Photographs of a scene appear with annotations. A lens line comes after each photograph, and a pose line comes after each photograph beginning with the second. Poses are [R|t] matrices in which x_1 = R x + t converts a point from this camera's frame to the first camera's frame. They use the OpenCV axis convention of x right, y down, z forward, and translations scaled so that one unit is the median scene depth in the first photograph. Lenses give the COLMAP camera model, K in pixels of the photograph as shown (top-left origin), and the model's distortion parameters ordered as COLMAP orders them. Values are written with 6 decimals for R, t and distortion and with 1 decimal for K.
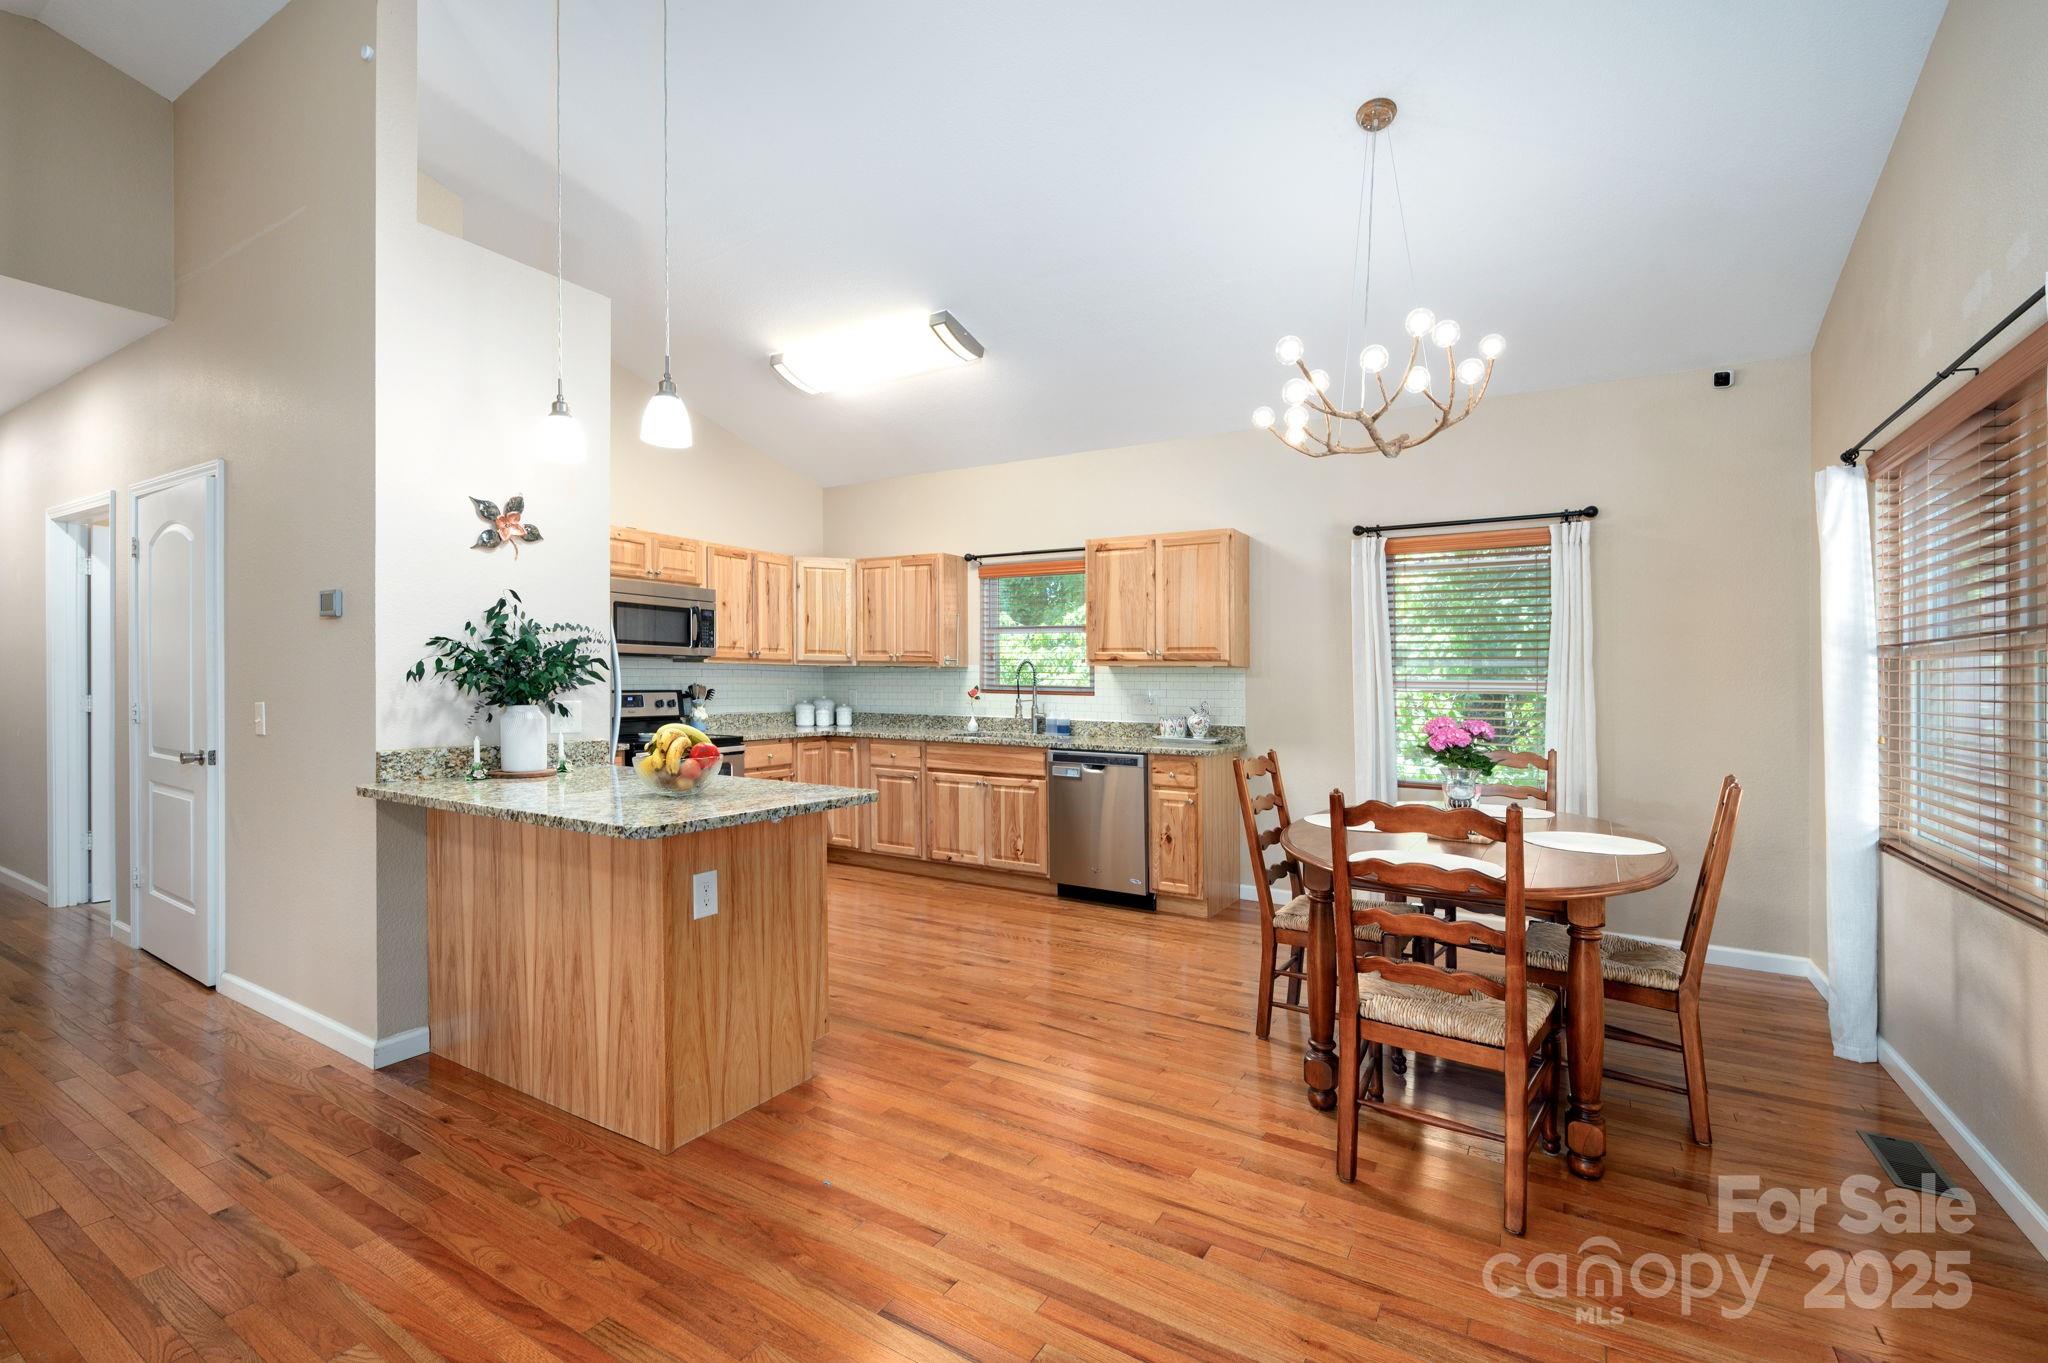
lens RADIAL K [[938.6, 0, 1009.8], [0, 938.6, 681.9], [0, 0, 1]] dist [-0.000986, -0.000435]
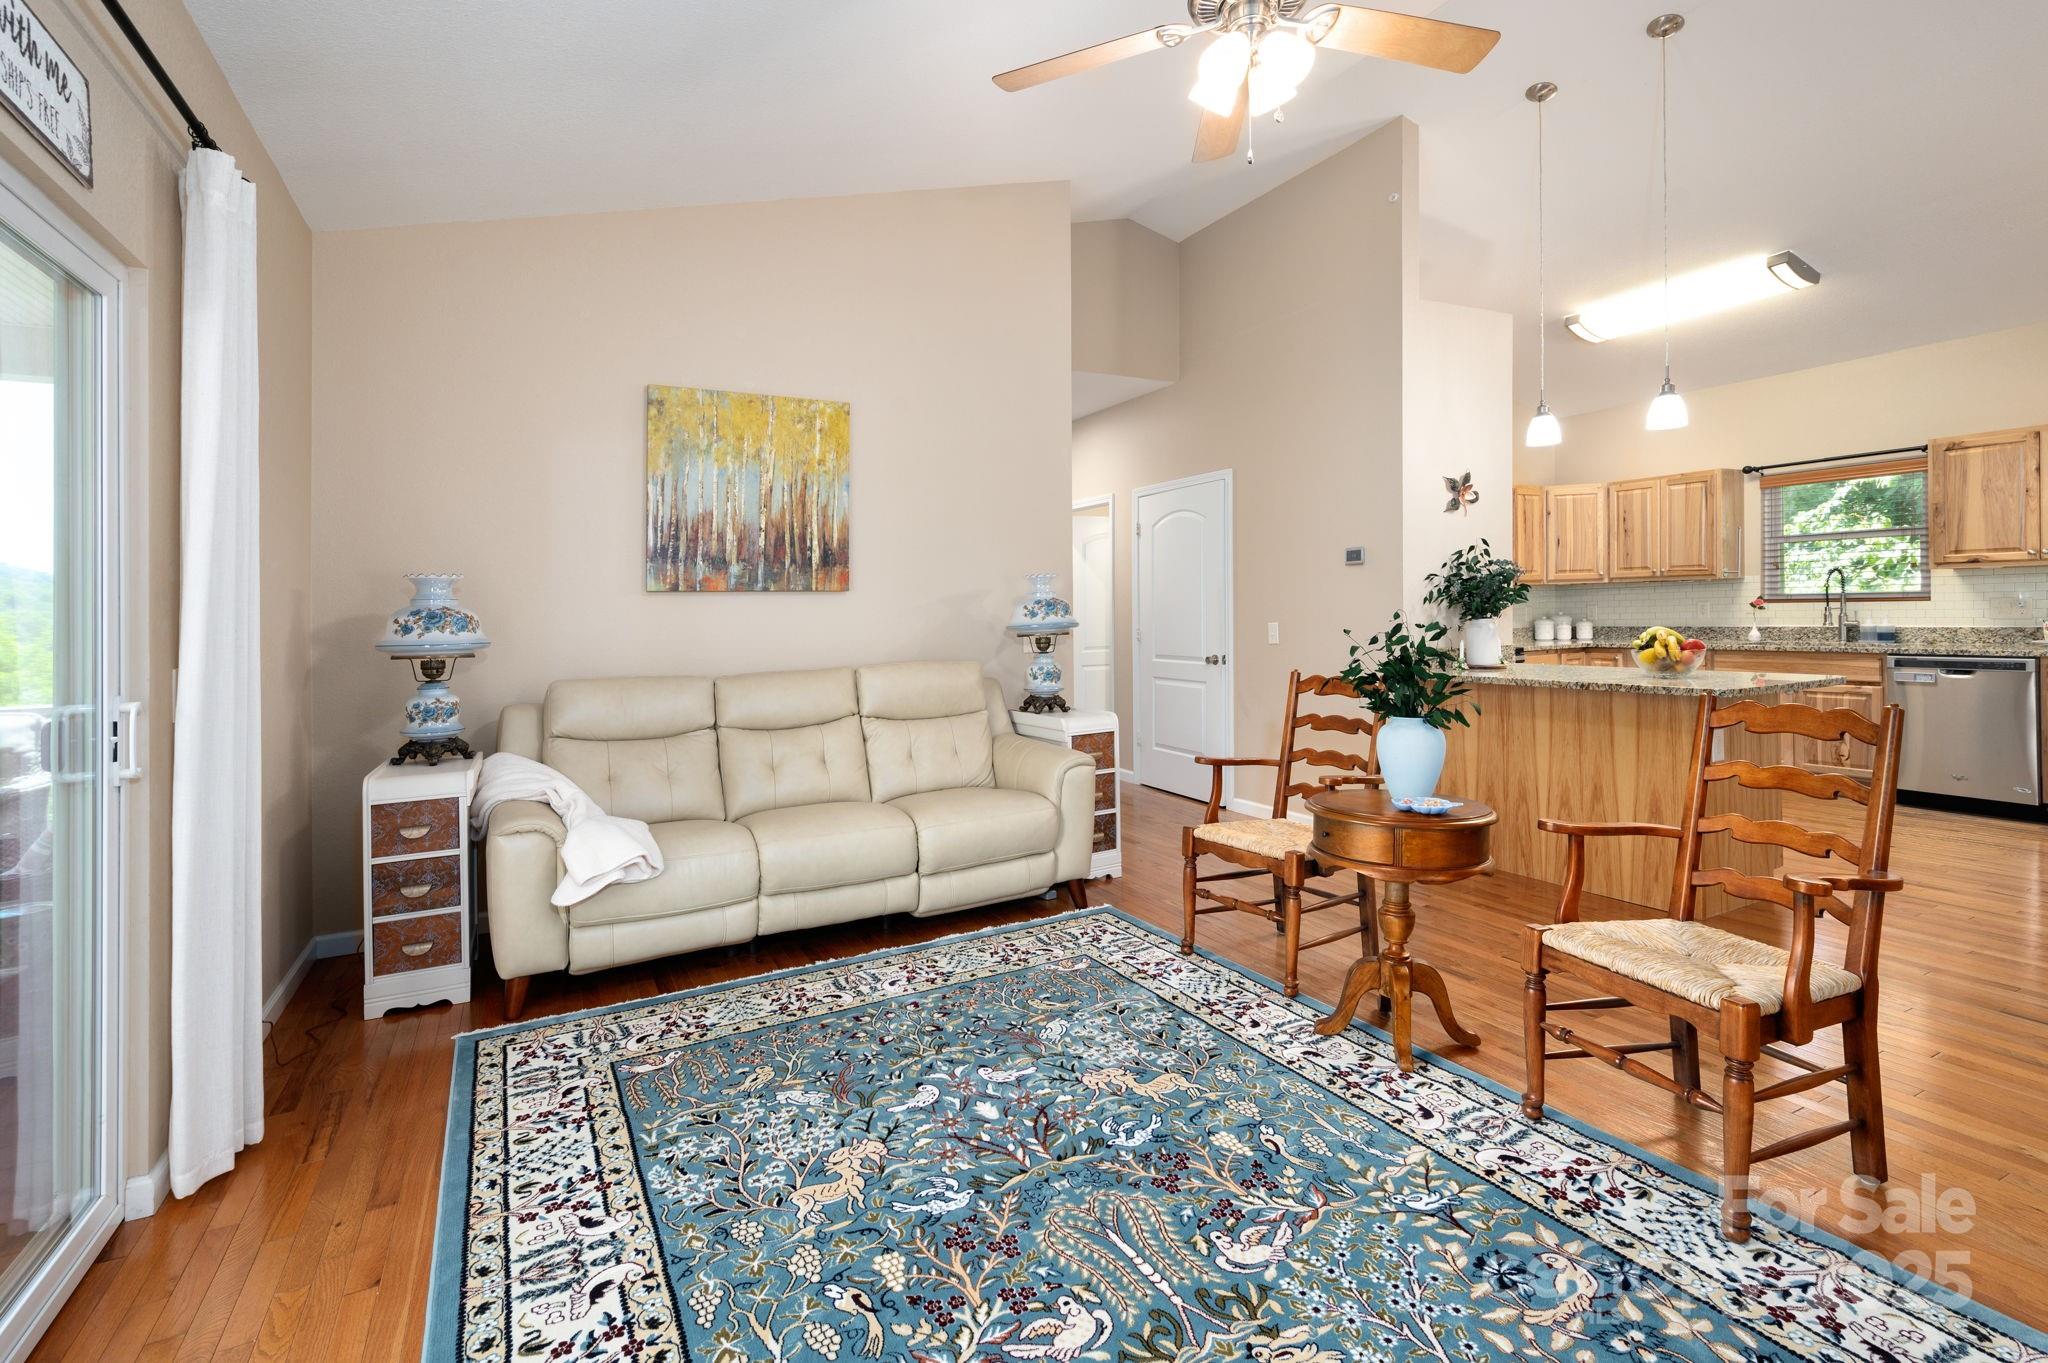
lens RADIAL K [[938.6, 0, 1003.3], [0, 938.6, 632.9], [0, 0, 1]] dist [-0.000986, -0.000435]
pose [[0.843127, -0.021031, -0.537303, -0.195695], [0.035464, 0.999234, 0.016537, -0.001730], [0.536543, -0.032998, 0.843227, -0.316457]]
